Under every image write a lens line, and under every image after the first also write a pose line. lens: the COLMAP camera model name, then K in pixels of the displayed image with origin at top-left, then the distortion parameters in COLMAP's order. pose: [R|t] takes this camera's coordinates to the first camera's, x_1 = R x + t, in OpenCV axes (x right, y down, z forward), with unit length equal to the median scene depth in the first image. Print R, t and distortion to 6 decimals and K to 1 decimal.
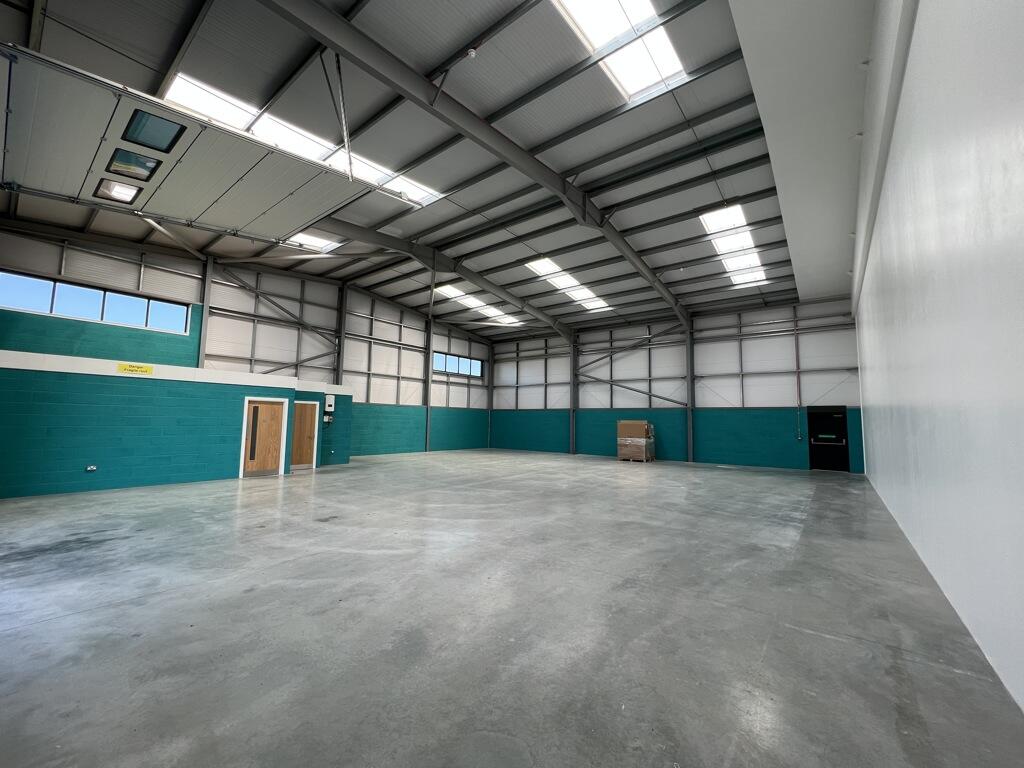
lens RADIAL K [[412.9, 0, 512.0], [0, 412.9, 384.0], [0, 0, 1]] dist [-0.001412, -0.000066]
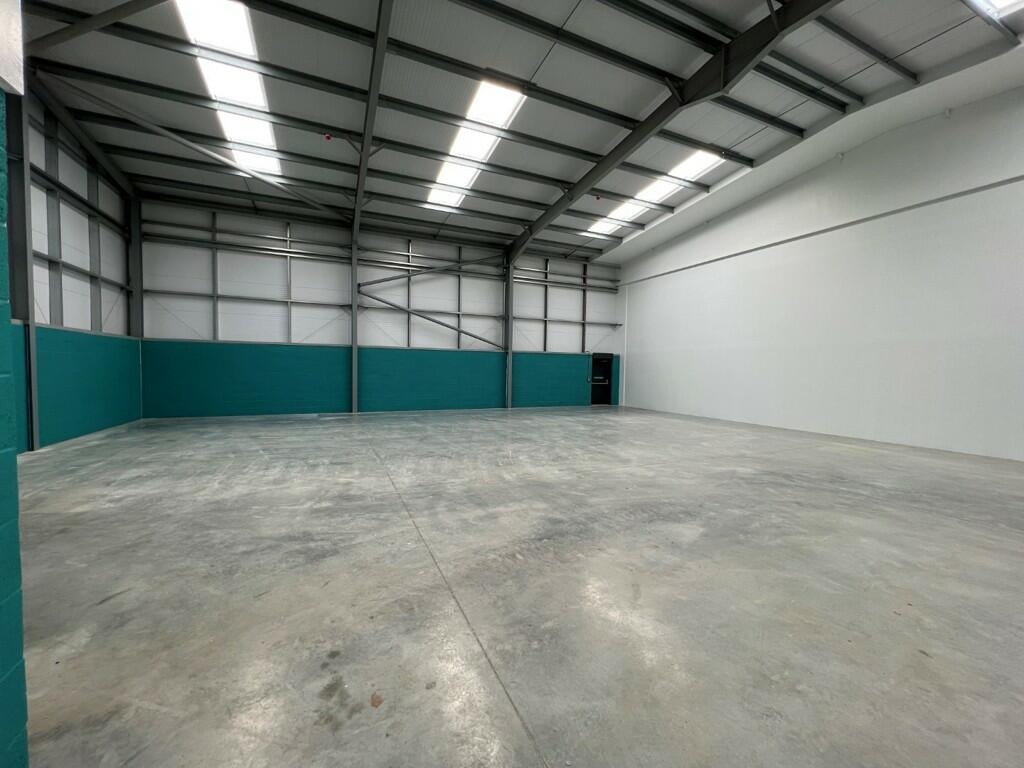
lens RADIAL K [[532.5, 0, 512.0], [0, 532.5, 384.0], [0, 0, 1]] dist [0.002493, 0.000349]
pose [[0.368773, -0.039678, 0.928672, -0.605111], [-0.094024, 0.992372, 0.079736, 0.031289], [-0.924752, -0.116722, 0.362229, 0.493530]]
